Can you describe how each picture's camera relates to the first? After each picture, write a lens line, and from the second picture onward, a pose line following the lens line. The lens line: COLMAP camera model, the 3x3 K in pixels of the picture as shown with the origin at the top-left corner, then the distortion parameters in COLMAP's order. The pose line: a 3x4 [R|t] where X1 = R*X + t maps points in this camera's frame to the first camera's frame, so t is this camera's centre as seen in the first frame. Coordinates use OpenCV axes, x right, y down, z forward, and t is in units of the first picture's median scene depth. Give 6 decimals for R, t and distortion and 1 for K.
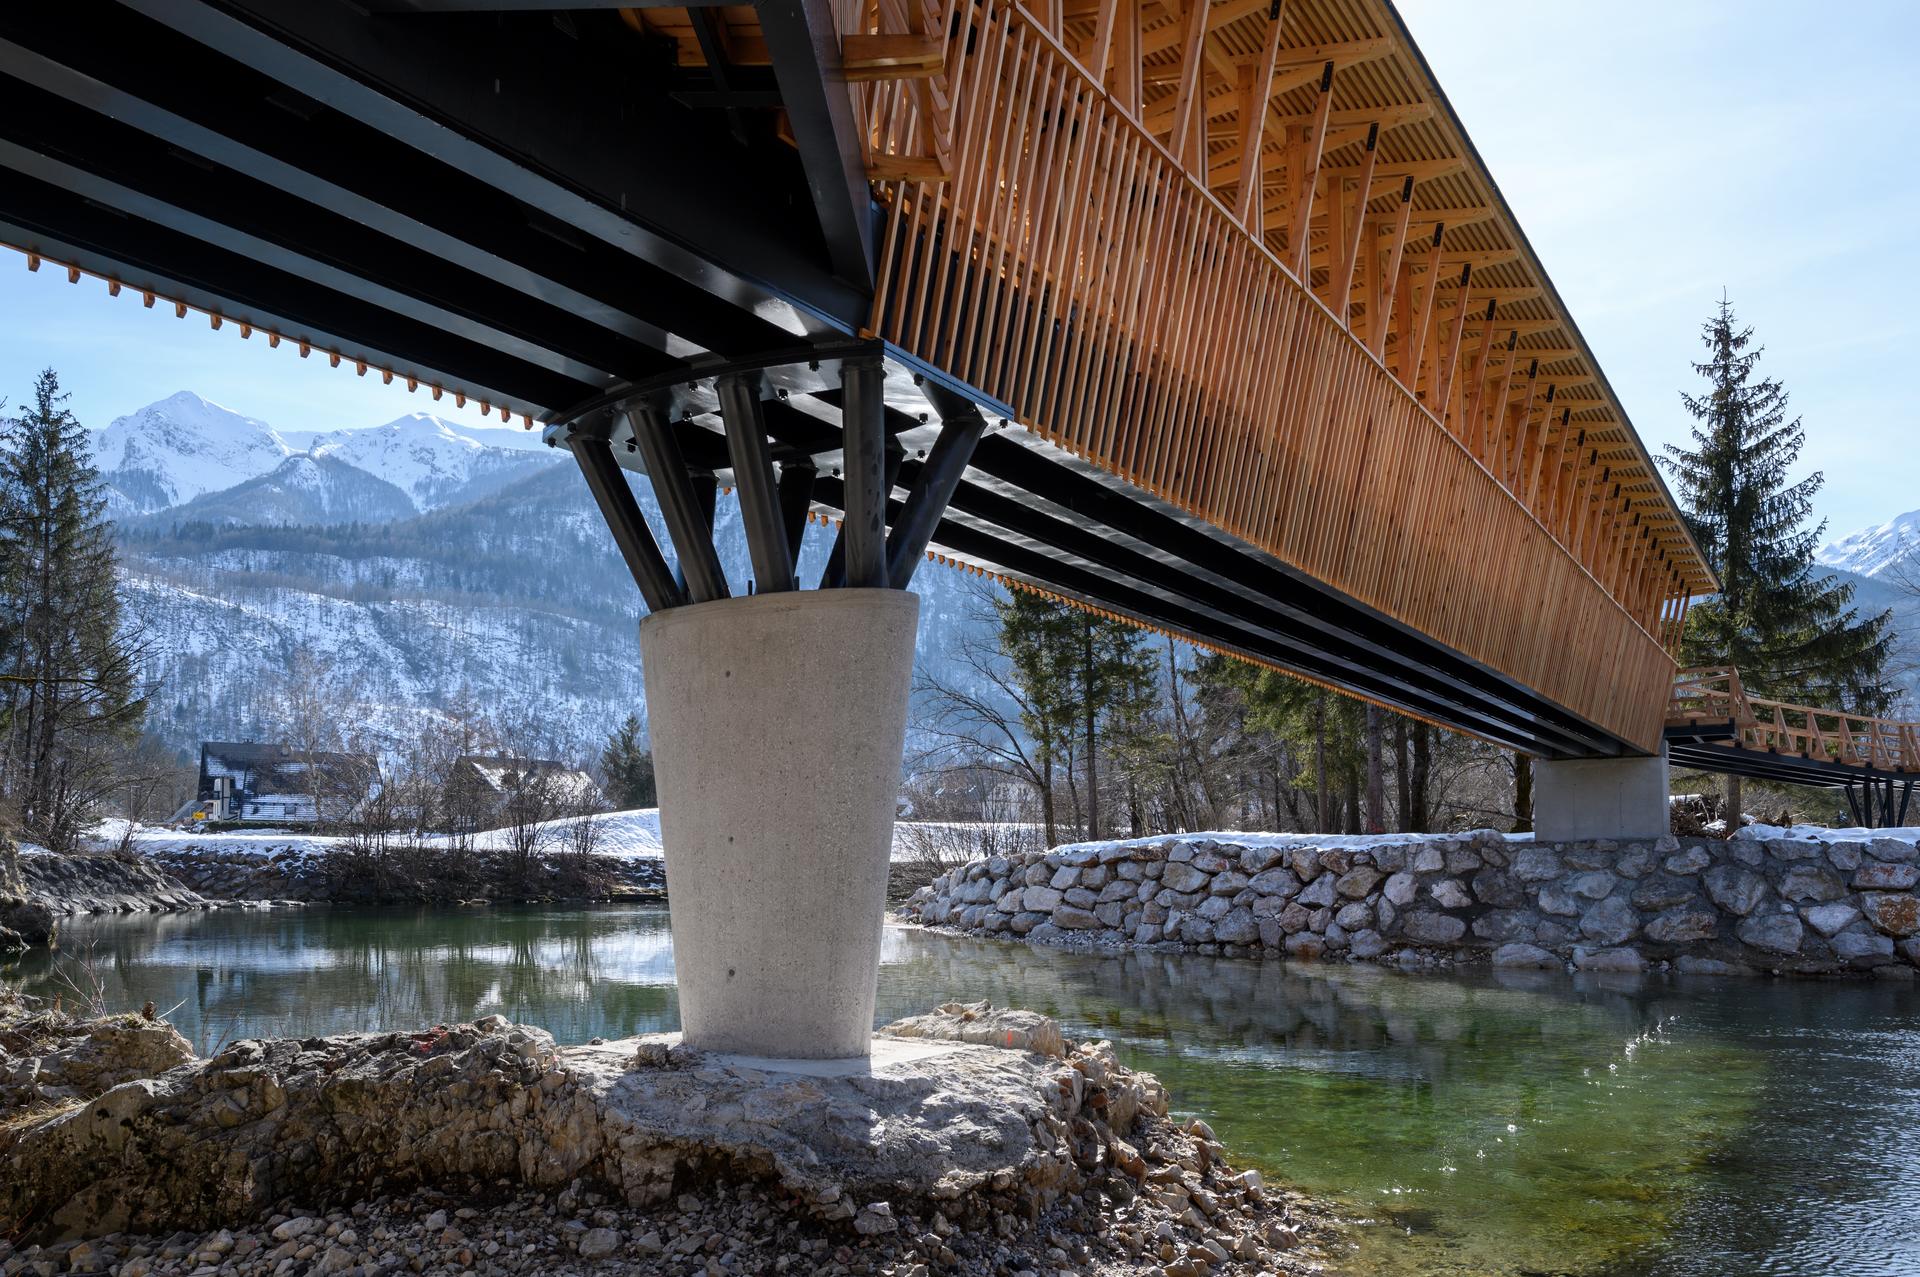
lens RADIAL K [[1348.3, 0, 961.3], [0, 1348.3, 813.5], [0, 0, 1]] dist [0.005617, -0.001859]
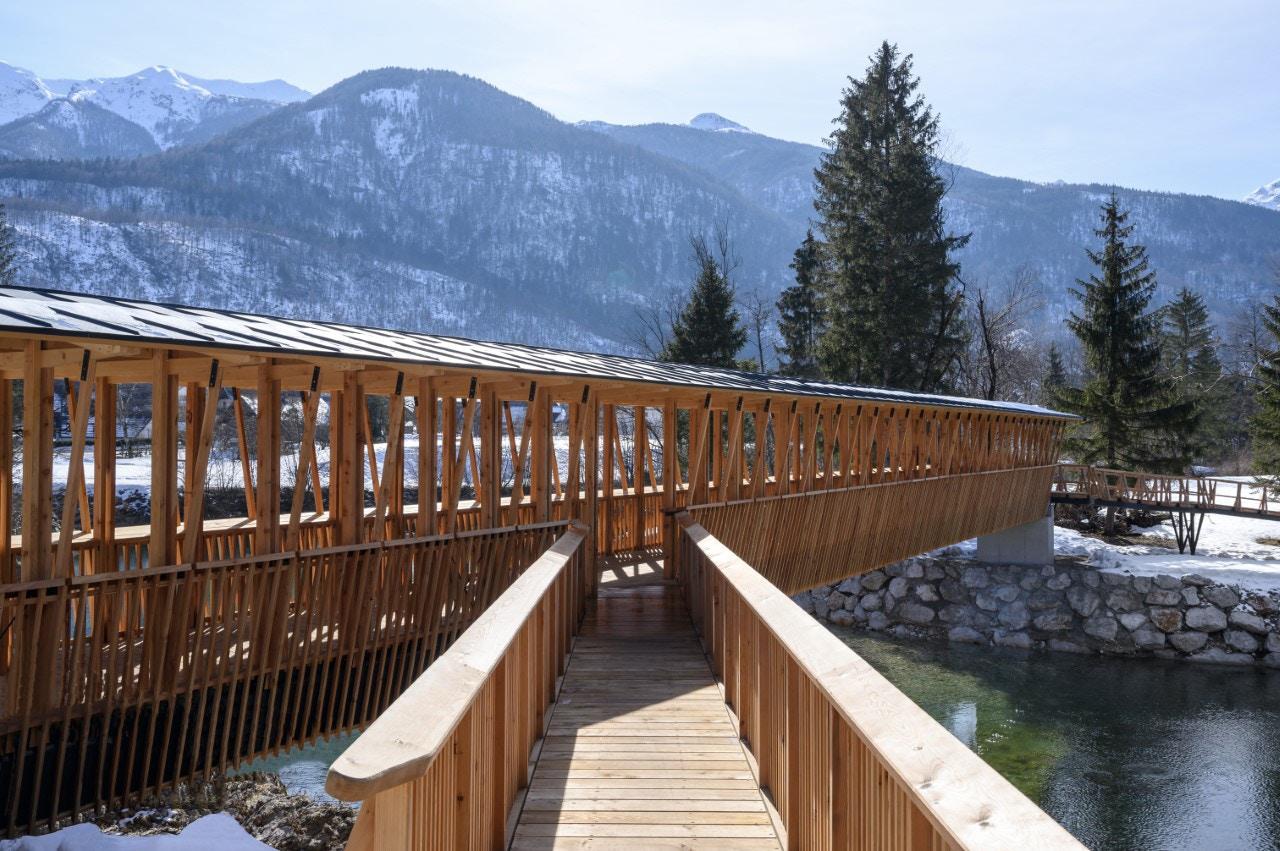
lens RADIAL K [[1059.3, 0, 662.2], [0, 1059.3, 421.4], [0, 0, 1]] dist [0.005339, -0.001867]
pose [[0.997875, 0.012230, 0.063998, -0.050164], [-0.013867, 0.999587, 0.025189, -0.165882], [-0.063663, -0.026023, 0.997632, -0.267995]]
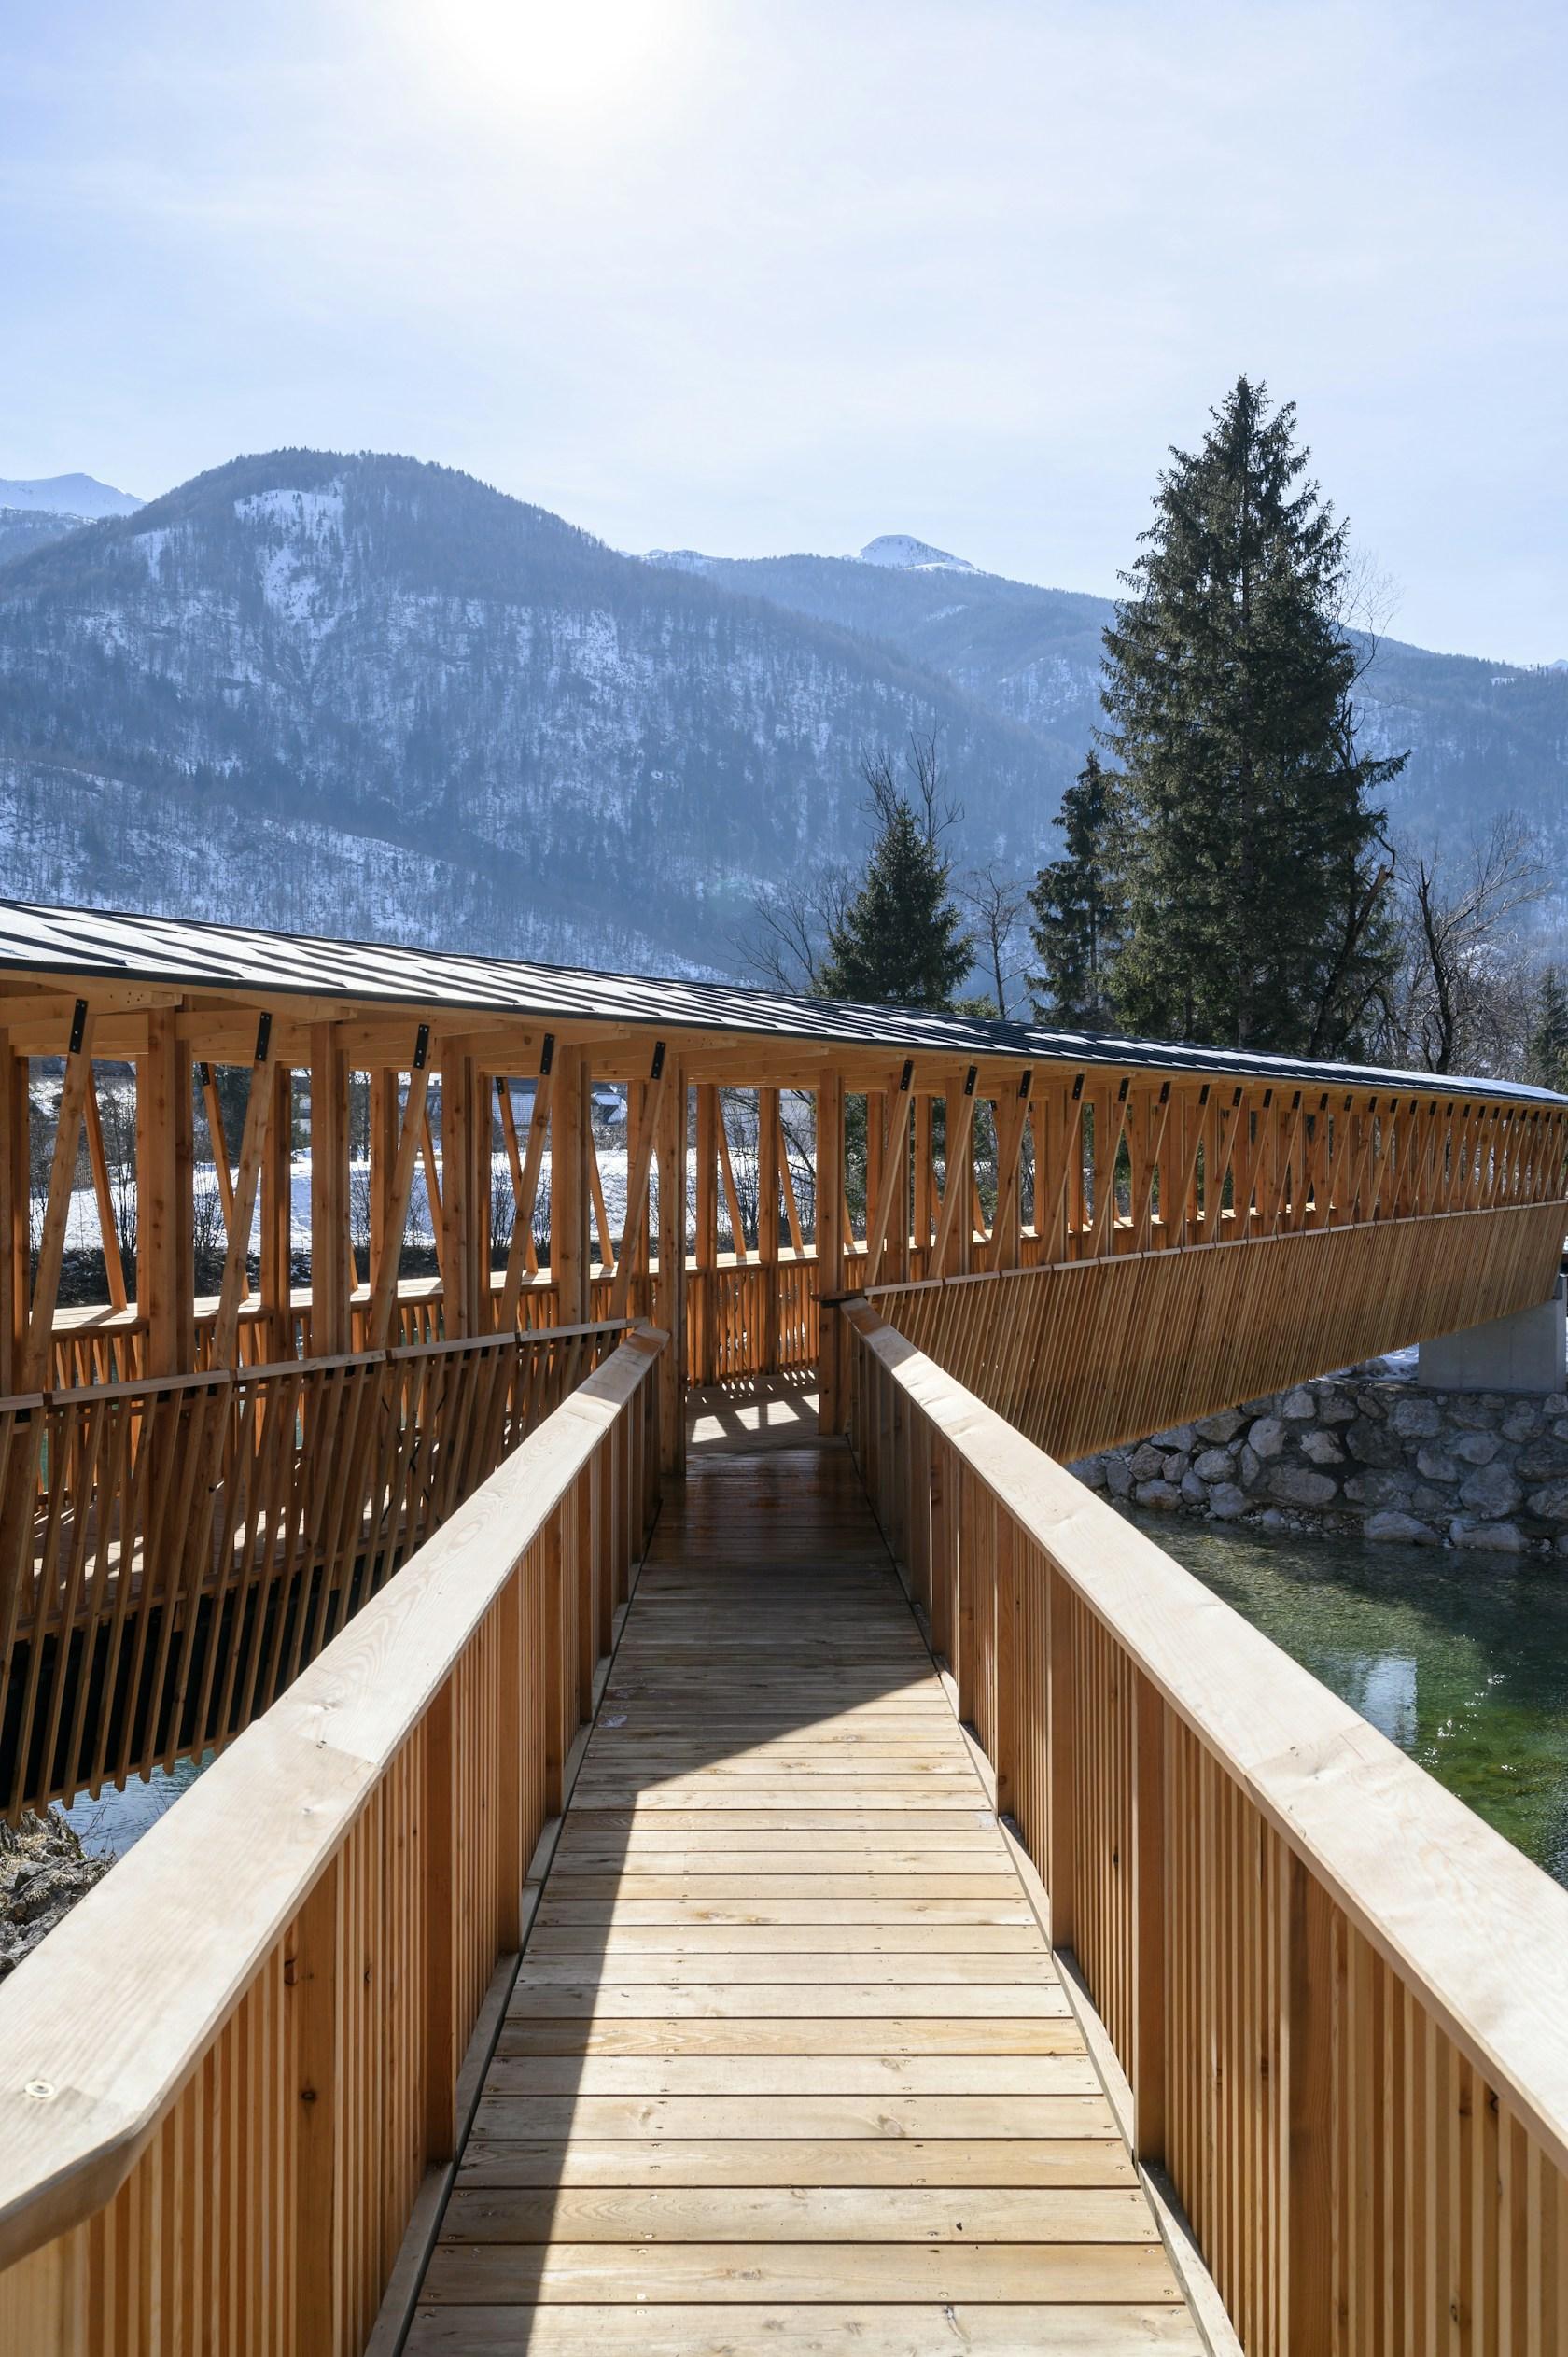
lens RADIAL K [[1979.4, 0, 797.4], [0, 1979.4, 1175.5], [0, 0, 1]] dist [-0.010269, -0.006843]
pose [[0.998291, 0.006131, 0.058114, -0.048962], [-0.009188, 0.998579, 0.052487, -0.163915], [-0.057709, -0.052931, 0.996929, -0.229862]]
